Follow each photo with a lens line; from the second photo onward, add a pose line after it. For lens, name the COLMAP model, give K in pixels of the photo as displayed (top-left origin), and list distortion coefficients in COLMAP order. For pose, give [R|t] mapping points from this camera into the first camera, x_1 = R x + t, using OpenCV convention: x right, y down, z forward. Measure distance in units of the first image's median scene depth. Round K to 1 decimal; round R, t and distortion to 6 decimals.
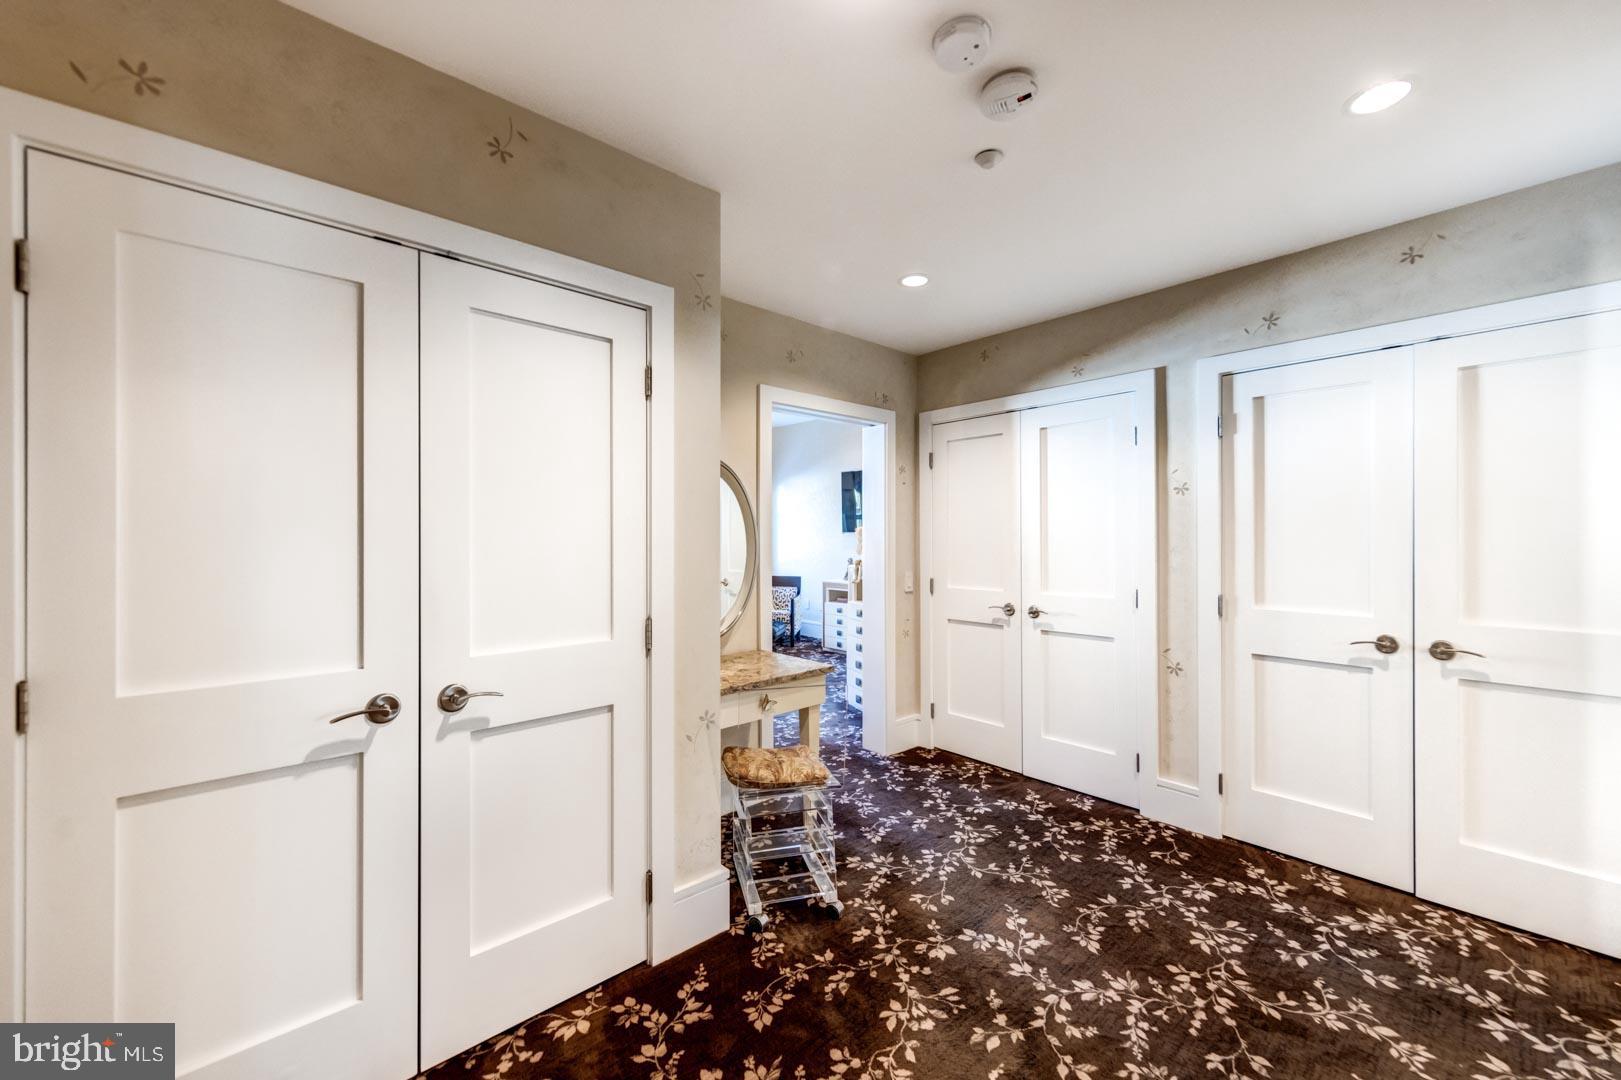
lens RADIAL K [[624.9, 0, 809.9], [0, 624.9, 538.9], [0, 0, 1]] dist [-0.004223, -0.000265]
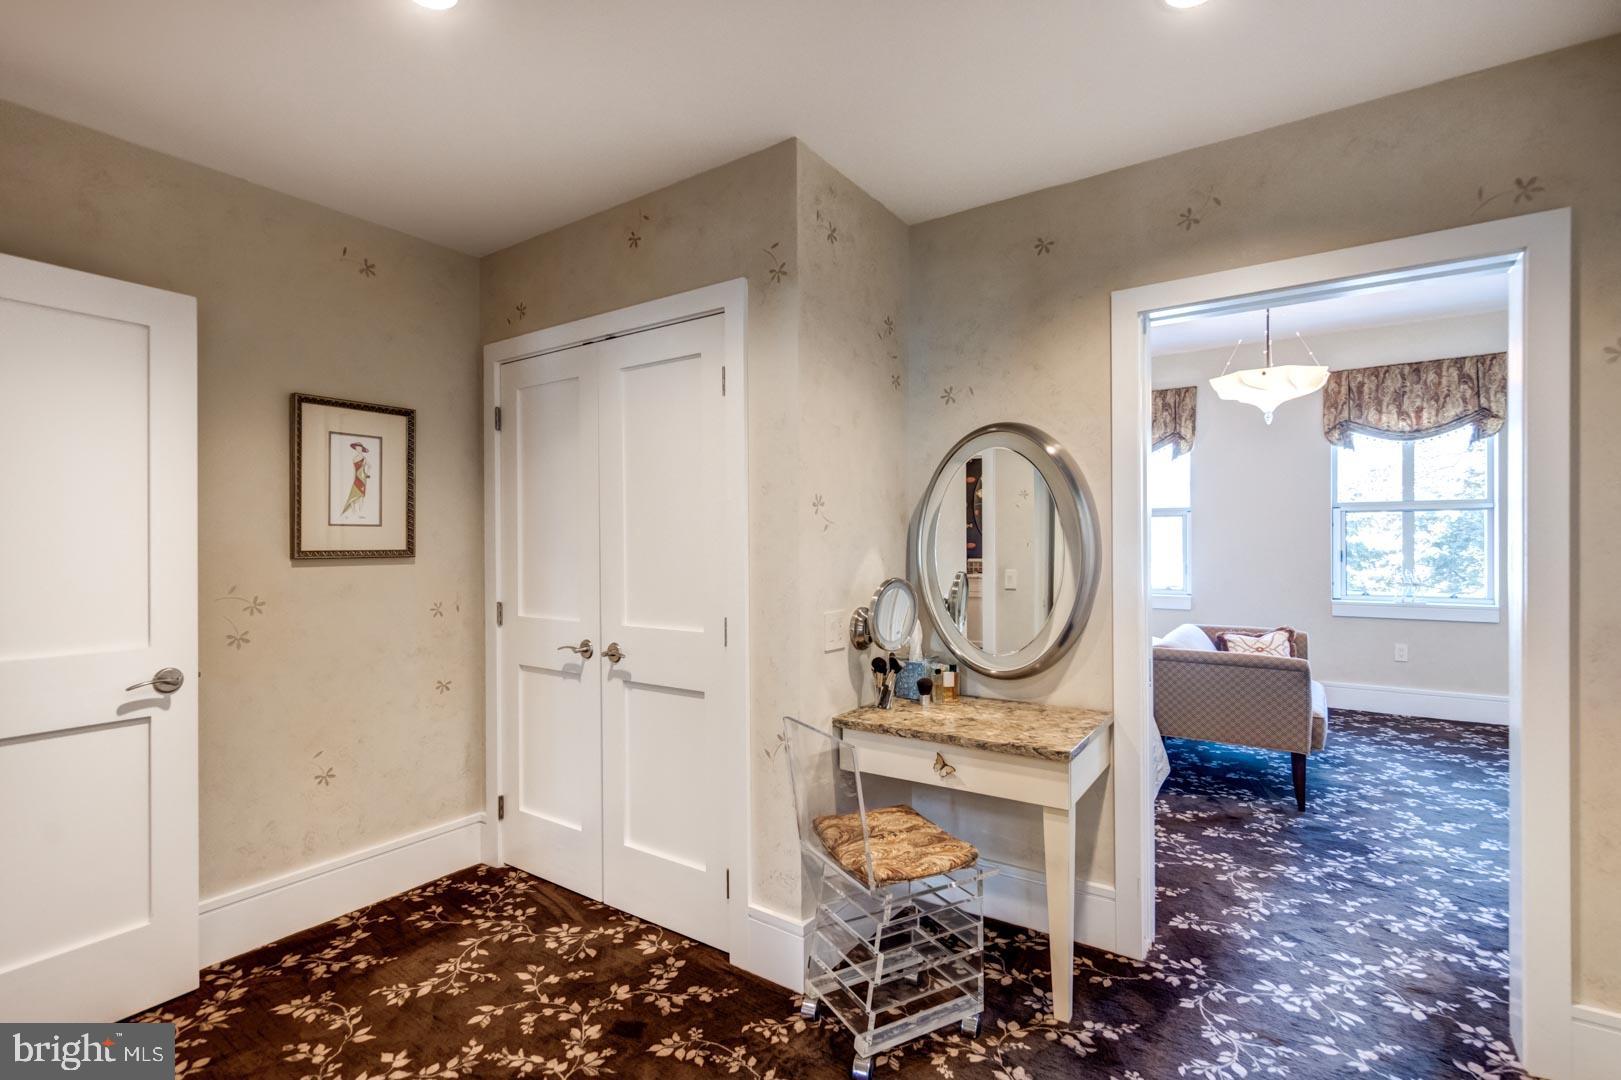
lens RADIAL K [[739.9, 0, 810.8], [0, 739.9, 537.4], [0, 0, 1]] dist [-0.010622, 0.000133]
pose [[0.239045, 0.004838, -0.970997, 1.106381], [0.006064, 0.999961, 0.006475, -0.011073], [0.970990, -0.007436, 0.239006, 1.002549]]
